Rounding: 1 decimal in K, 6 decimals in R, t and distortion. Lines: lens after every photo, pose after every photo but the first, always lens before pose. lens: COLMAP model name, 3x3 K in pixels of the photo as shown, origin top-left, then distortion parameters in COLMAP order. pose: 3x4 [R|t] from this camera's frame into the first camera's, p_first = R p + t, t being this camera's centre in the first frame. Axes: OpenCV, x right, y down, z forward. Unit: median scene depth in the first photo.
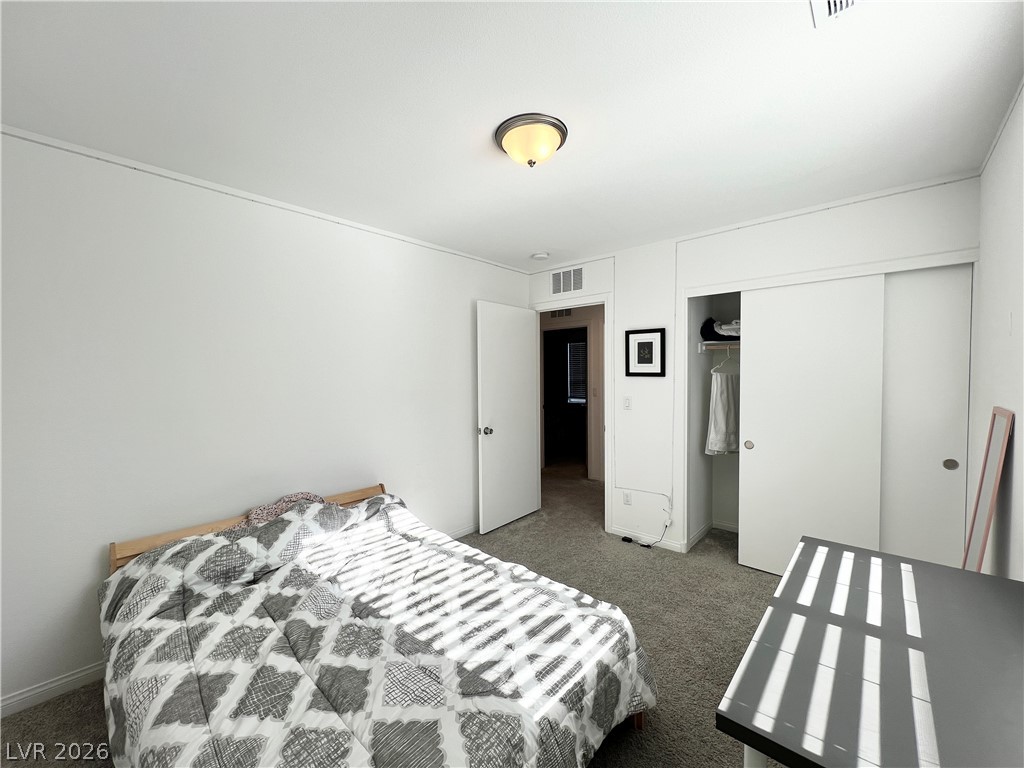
lens RADIAL K [[410.7, 0, 511.5], [0, 410.7, 386.8], [0, 0, 1]] dist [0.000363, -0.000076]
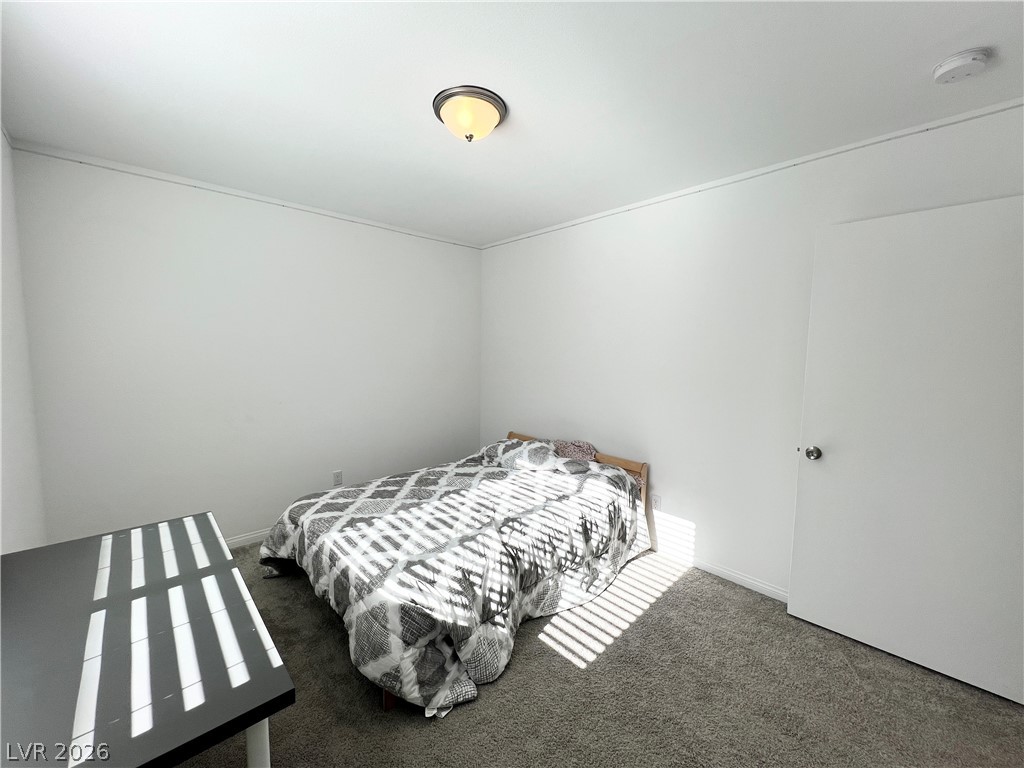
lens RADIAL K [[410.6, 0, 510.7], [0, 410.6, 387.0], [0, 0, 1]] dist [0.001843, 0.000009]
pose [[-0.090938, 0.101055, -0.990716, 1.329579], [-0.040704, 0.993629, 0.105088, -0.070248], [0.995024, 0.049883, -0.086246, 1.498962]]
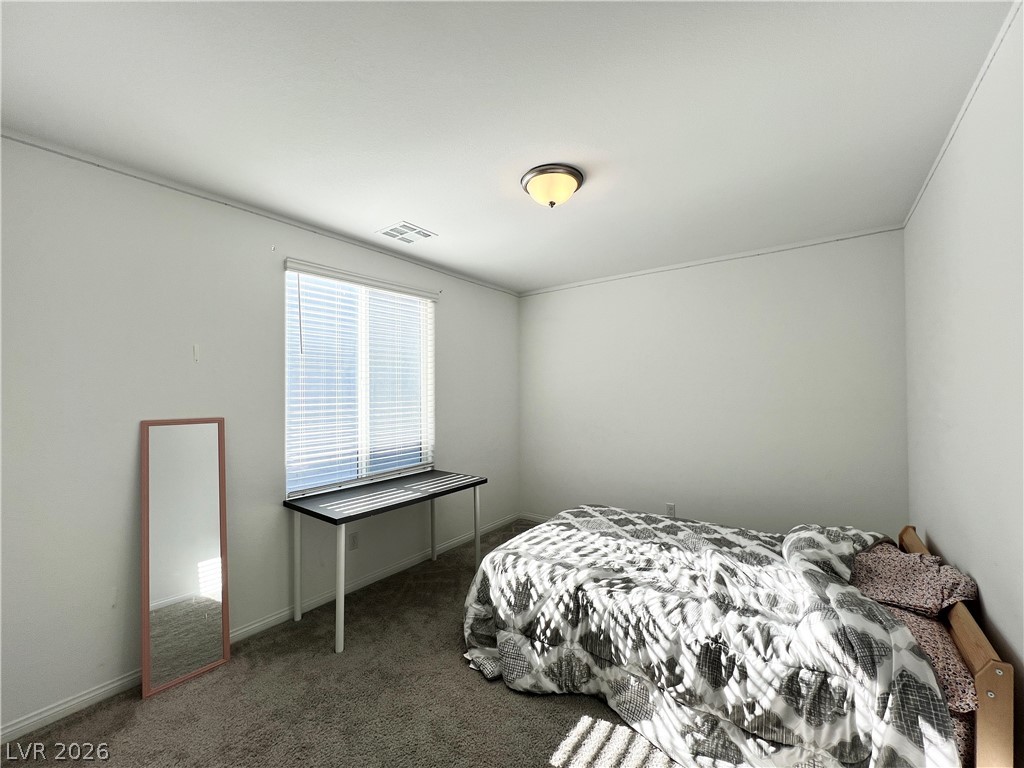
lens RADIAL K [[410.6, 0, 510.7], [0, 410.6, 387.0], [0, 0, 1]] dist [0.001843, 0.000009]
pose [[-0.996237, 0.010836, -0.085991, 0.337261], [0.009325, 0.999795, 0.017955, -0.060862], [0.086168, 0.017085, -0.996134, 2.654808]]
